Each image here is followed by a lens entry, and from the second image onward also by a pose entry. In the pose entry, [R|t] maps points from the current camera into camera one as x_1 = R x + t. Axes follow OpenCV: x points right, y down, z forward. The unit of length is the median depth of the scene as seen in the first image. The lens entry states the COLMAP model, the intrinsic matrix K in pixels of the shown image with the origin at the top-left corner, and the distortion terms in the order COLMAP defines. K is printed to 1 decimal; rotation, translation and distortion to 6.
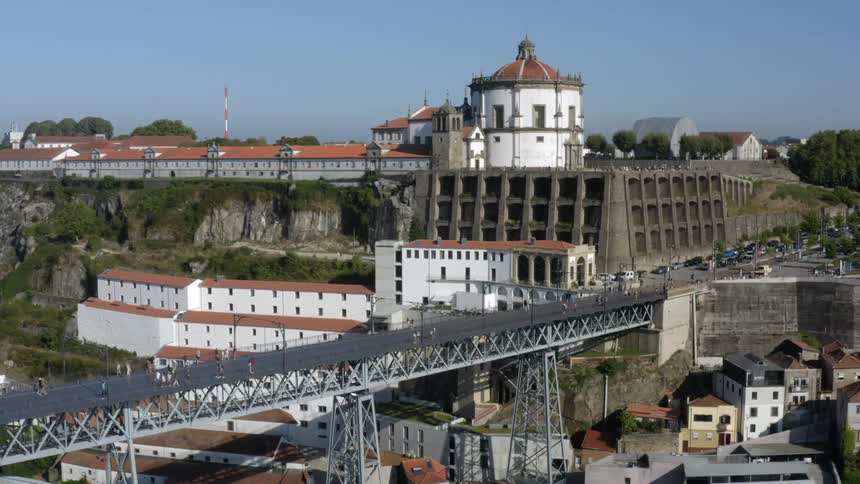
lens RADIAL K [[978.1, 0, 438.9], [0, 978.1, 237.1], [0, 0, 1]] dist [-0.181948, 0.008115]
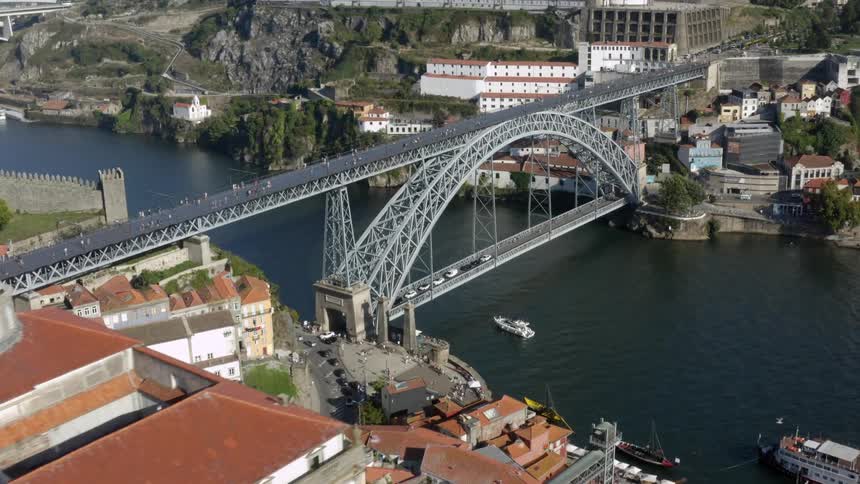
lens RADIAL K [[978.1, 0, 438.9], [0, 978.1, 237.1], [0, 0, 1]] dist [-0.181948, 0.008115]
pose [[0.995440, -0.045244, 0.083983, -0.619407], [0.025437, 0.974389, 0.223426, -0.068372], [-0.091941, -0.220271, 0.971096, -1.293313]]
